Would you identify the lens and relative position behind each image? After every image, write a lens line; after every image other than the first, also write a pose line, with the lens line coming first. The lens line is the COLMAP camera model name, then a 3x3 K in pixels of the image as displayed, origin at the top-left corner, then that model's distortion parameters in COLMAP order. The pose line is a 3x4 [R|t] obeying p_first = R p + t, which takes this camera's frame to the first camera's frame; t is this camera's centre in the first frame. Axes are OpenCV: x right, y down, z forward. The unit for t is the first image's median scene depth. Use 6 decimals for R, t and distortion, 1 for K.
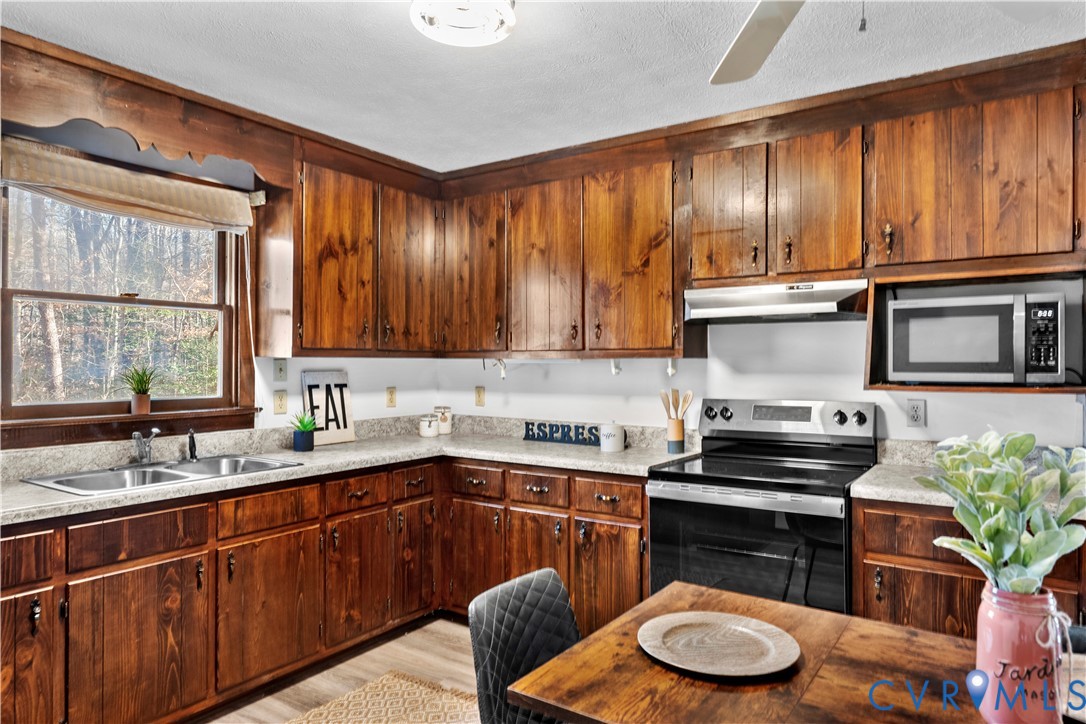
lens RADIAL K [[711.5, 0, 522.3], [0, 711.5, 351.8], [0, 0, 1]] dist [-0.001482, 0.001295]
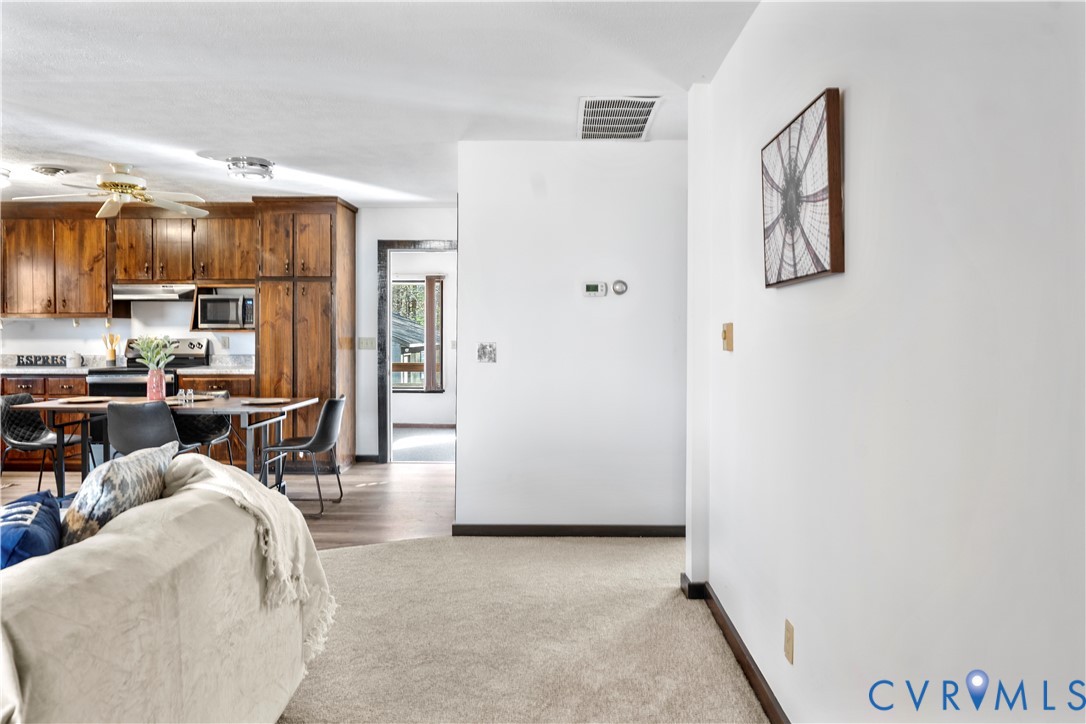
lens RADIAL K [[743.9, 0, 551.1], [0, 743.9, 346.1], [0, 0, 1]] dist [0.000486, -0.004863]
pose [[0.812131, -0.007967, 0.583421, 0.004939], [-0.011649, 0.999486, 0.029864, 0.009866], [-0.583359, -0.031050, 0.811620, -1.377526]]
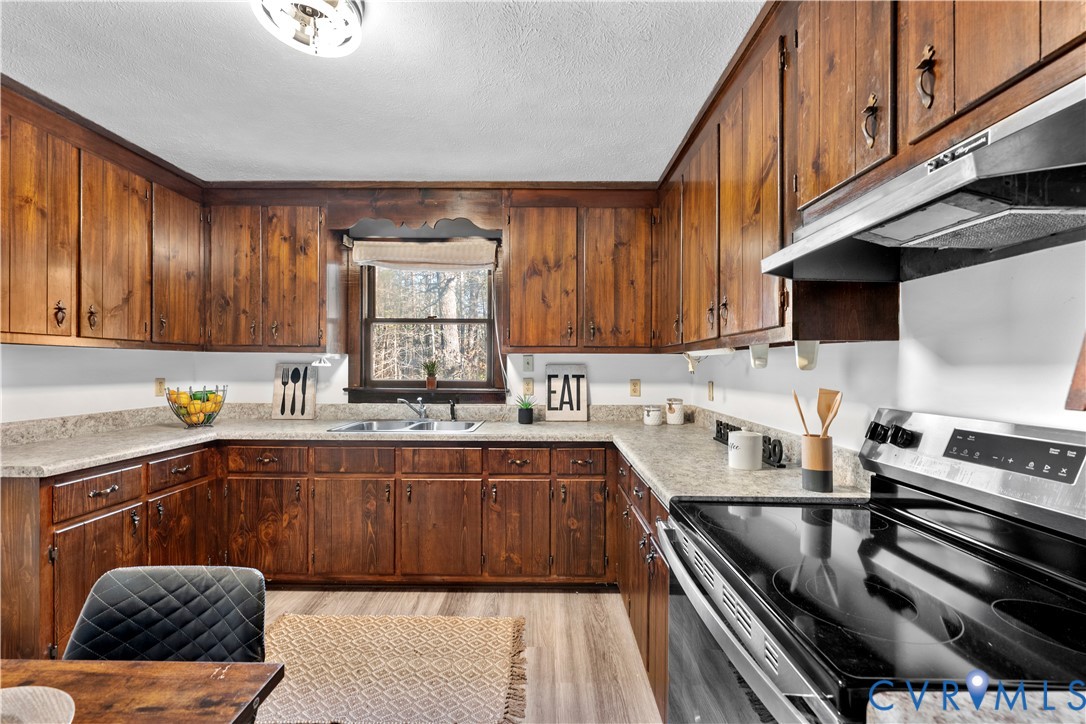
lens RADIAL K [[440.9, 0, 547.6], [0, 440.9, 362.8], [0, 0, 1]] dist [-0.001726, -0.000842]
pose [[0.563095, -0.003511, -0.826385, 0.409307], [0.007158, 0.999974, 0.000630, 0.025592], [0.826361, -0.006270, 0.563105, 0.577314]]
